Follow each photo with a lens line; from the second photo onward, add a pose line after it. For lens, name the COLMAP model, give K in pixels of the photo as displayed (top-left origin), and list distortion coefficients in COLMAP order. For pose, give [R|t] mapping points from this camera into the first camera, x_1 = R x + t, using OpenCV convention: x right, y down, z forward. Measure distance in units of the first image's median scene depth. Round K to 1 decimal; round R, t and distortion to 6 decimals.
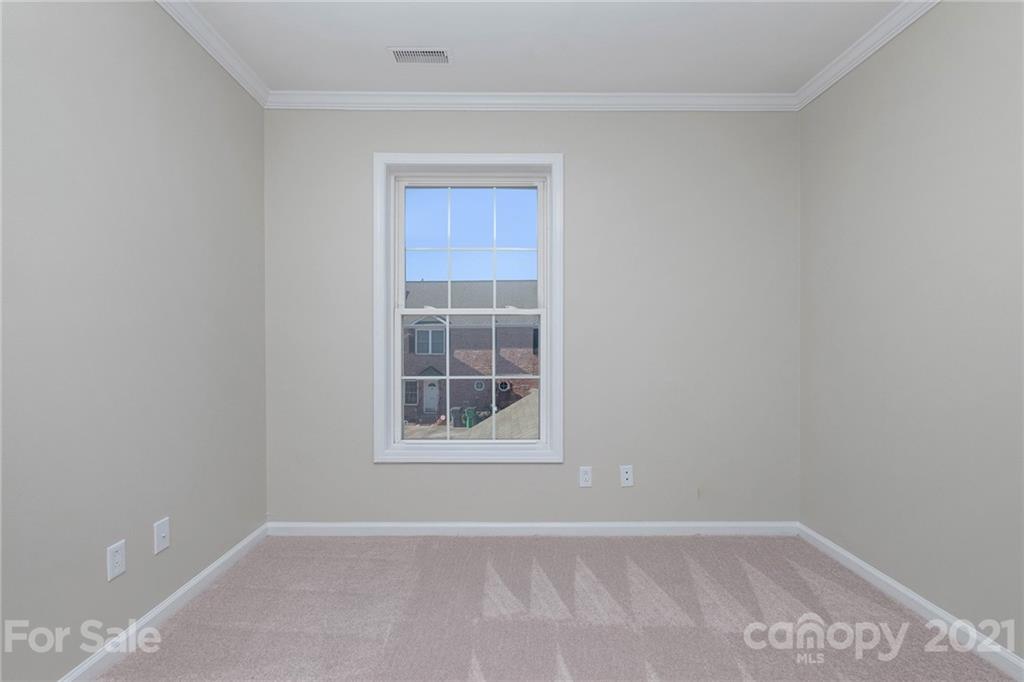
lens RADIAL K [[449.1, 0, 516.3], [0, 449.1, 341.7], [0, 0, 1]] dist [-0.005735, -0.001308]
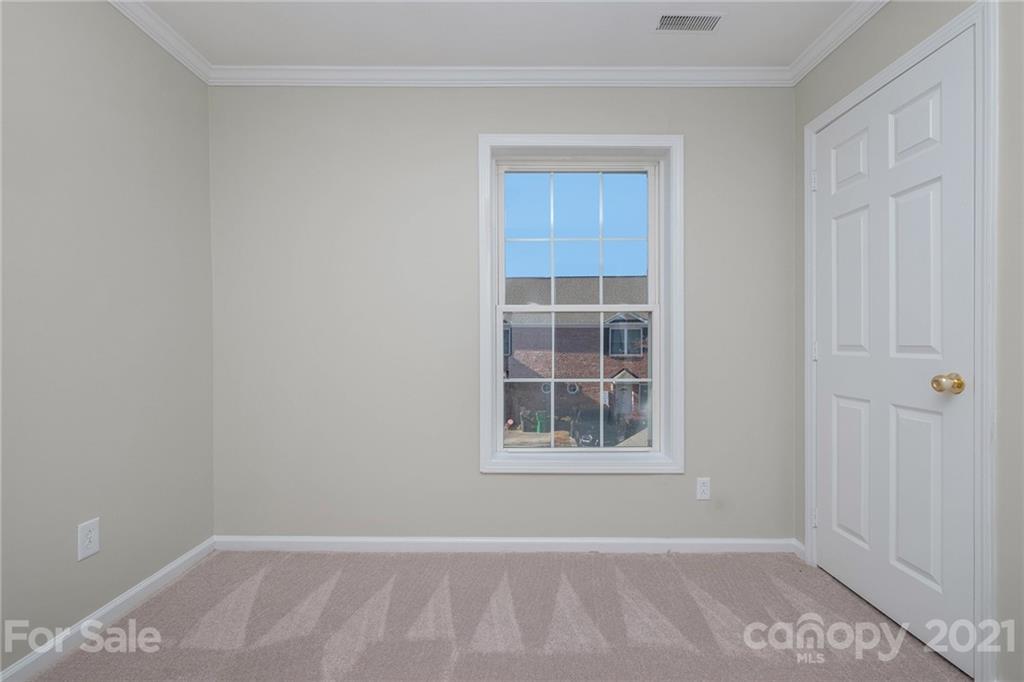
lens RADIAL K [[489.7, 0, 505.3], [0, 489.7, 347.2], [0, 0, 1]] dist [0.004062, 0.000417]
pose [[0.999992, 0.001748, -0.003607, -0.242326], [-0.001705, 0.999930, 0.011731, 0.000376], [0.003627, -0.011725, 0.999925, -0.001050]]
